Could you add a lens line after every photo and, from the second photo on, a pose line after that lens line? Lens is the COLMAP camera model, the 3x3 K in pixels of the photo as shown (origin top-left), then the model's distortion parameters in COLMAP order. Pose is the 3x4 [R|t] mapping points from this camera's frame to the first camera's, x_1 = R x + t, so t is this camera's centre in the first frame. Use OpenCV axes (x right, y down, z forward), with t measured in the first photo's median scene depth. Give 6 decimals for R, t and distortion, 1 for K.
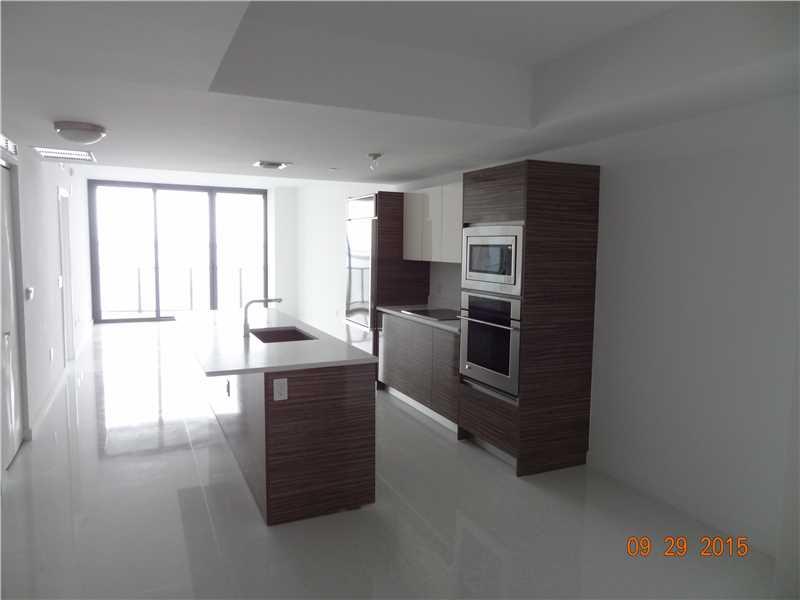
lens RADIAL K [[559.1, 0, 400.0], [0, 559.1, 300.0], [0, 0, 1]] dist [-0.026877, 0.000010]
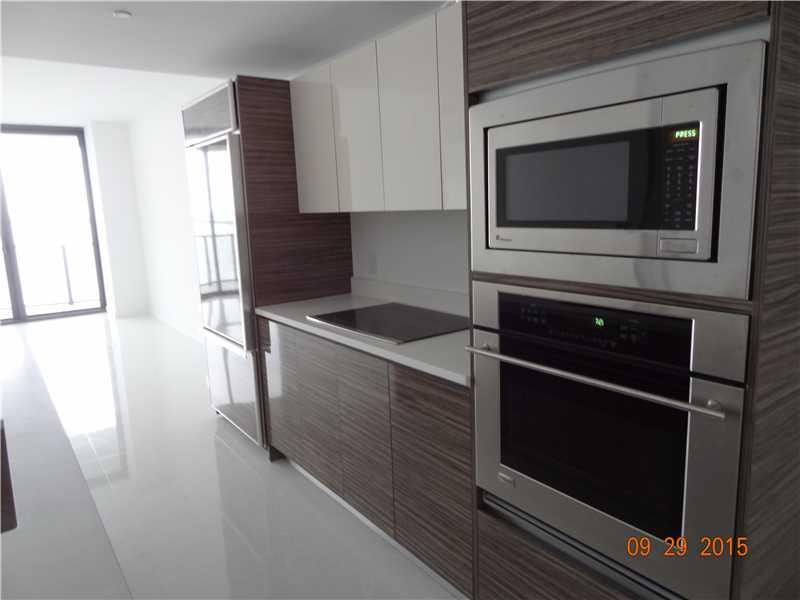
lens RADIAL K [[559.1, 0, 400.0], [0, 559.1, 300.0], [0, 0, 1]] dist [-0.026877, 0.000010]
pose [[0.978904, -0.085117, 0.185749, -0.008315], [0.071724, 0.994395, 0.077682, -0.035514], [-0.191320, -0.062721, 0.979522, 0.643013]]
